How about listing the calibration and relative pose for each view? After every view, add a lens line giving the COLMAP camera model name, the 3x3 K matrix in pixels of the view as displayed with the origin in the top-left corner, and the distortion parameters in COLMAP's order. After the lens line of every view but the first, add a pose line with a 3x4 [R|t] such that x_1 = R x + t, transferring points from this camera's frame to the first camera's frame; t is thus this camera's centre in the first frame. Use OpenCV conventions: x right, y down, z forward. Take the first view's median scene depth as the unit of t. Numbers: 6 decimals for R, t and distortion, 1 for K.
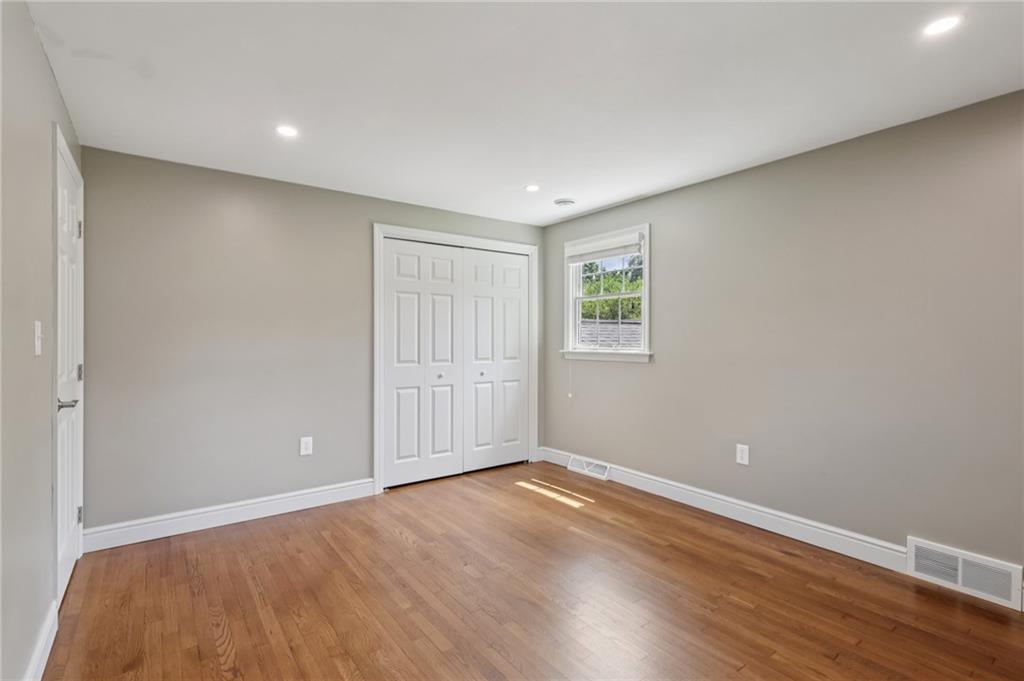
lens RADIAL K [[477.2, 0, 505.4], [0, 477.2, 339.8], [0, 0, 1]] dist [0.001227, 0.000550]
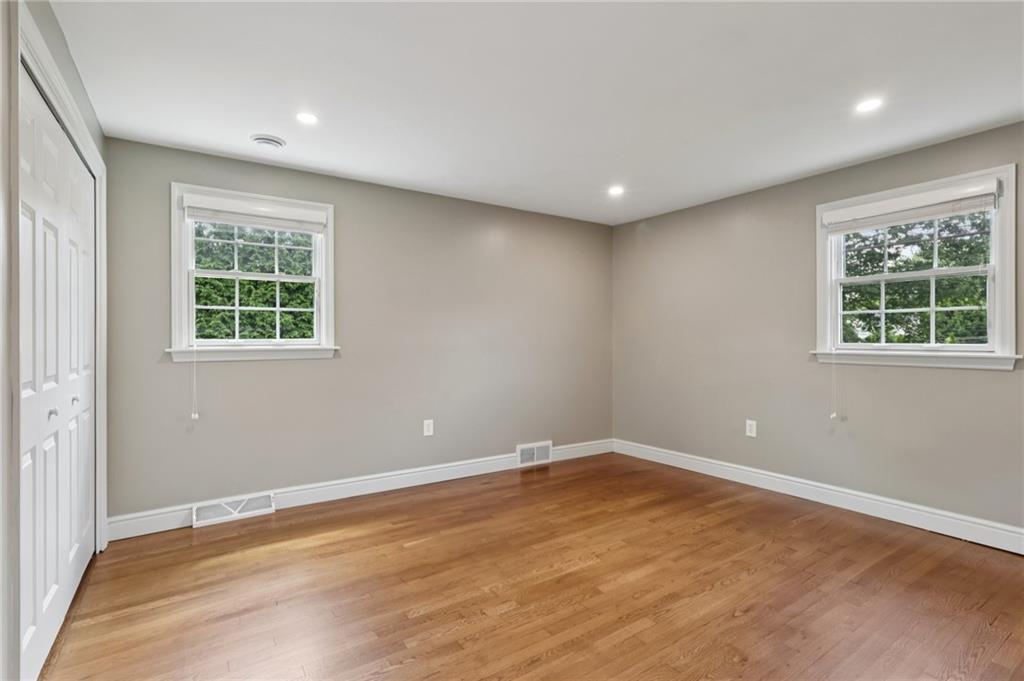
lens RADIAL K [[479.4, 0, 496.0], [0, 479.4, 342.3], [0, 0, 1]] dist [-0.007626, 0.000134]
pose [[0.055672, -0.010236, 0.998397, -0.570786], [0.000626, 0.999948, 0.010217, 0.007995], [-0.998449, 0.000056, 0.055675, 0.612447]]
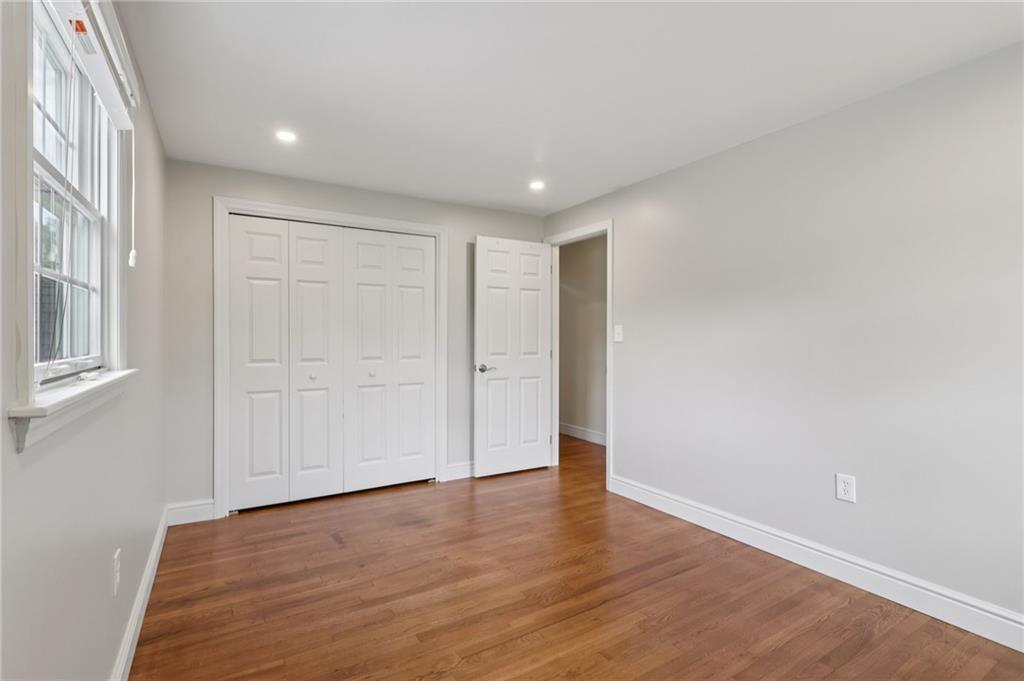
lens RADIAL K [[467.6, 0, 502.5], [0, 467.6, 335.0], [0, 0, 1]] dist [0.026533, -0.000186]
pose [[0.993347, 0.005427, -0.115029, 0.315156], [-0.005561, 0.999984, -0.000843, -0.002152], [0.115022, 0.001478, 0.993362, 0.222300]]
